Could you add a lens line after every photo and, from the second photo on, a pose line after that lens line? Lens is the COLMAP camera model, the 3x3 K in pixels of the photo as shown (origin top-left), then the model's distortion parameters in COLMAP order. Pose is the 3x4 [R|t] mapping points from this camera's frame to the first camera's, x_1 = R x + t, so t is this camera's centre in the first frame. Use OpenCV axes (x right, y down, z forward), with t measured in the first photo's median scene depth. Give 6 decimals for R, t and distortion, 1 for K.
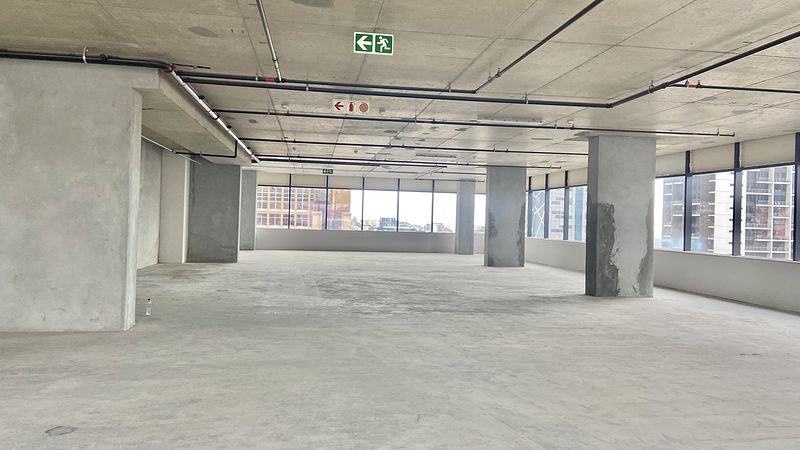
lens RADIAL K [[603.7, 0, 400.1], [0, 603.7, 215.6], [0, 0, 1]] dist [0.127479, -0.167058]
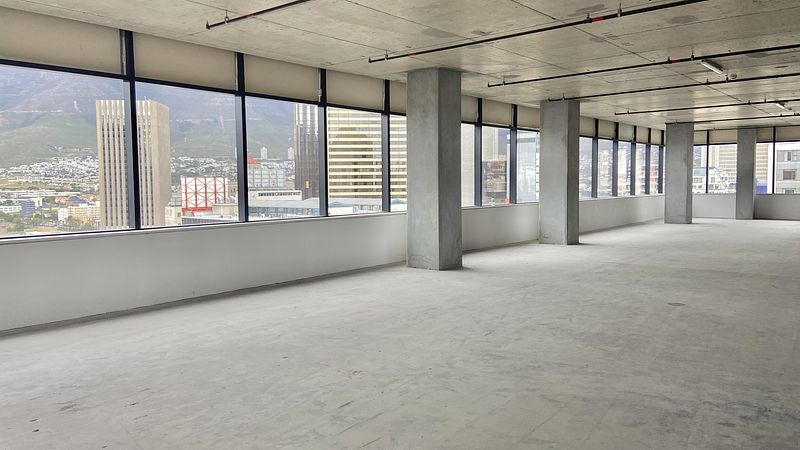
lens RADIAL K [[600.8, 0, 387.6], [0, 600.8, 214.5], [0, 0, 1]] dist [0.119836, -0.156755]
pose [[-0.752356, 0.013763, -0.658613, 0.456147], [-0.007667, 0.999531, 0.029646, 0.017340], [0.658712, 0.027354, -0.751898, 0.659222]]
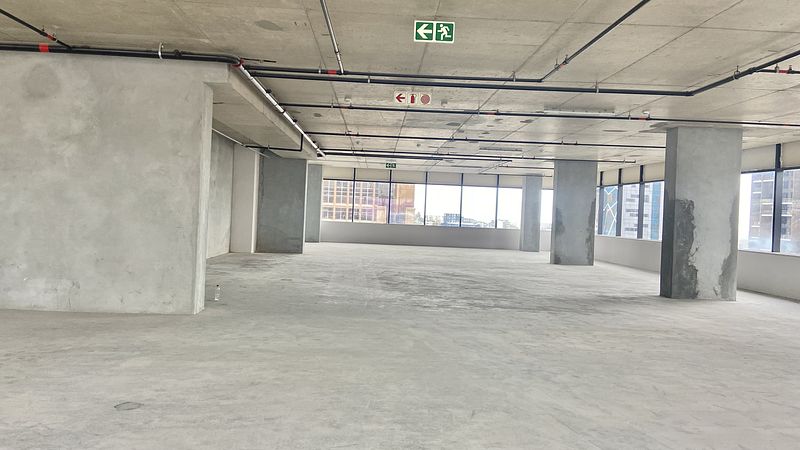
lens RADIAL K [[603.6, 0, 386.8], [0, 603.6, 213.8], [0, 0, 1]] dist [0.127461, -0.165108]
pose [[0.991757, 0.014267, -0.127336, 0.005416], [-0.013706, 0.999892, 0.005285, 0.003840], [0.127398, -0.003496, 0.991846, 0.006896]]
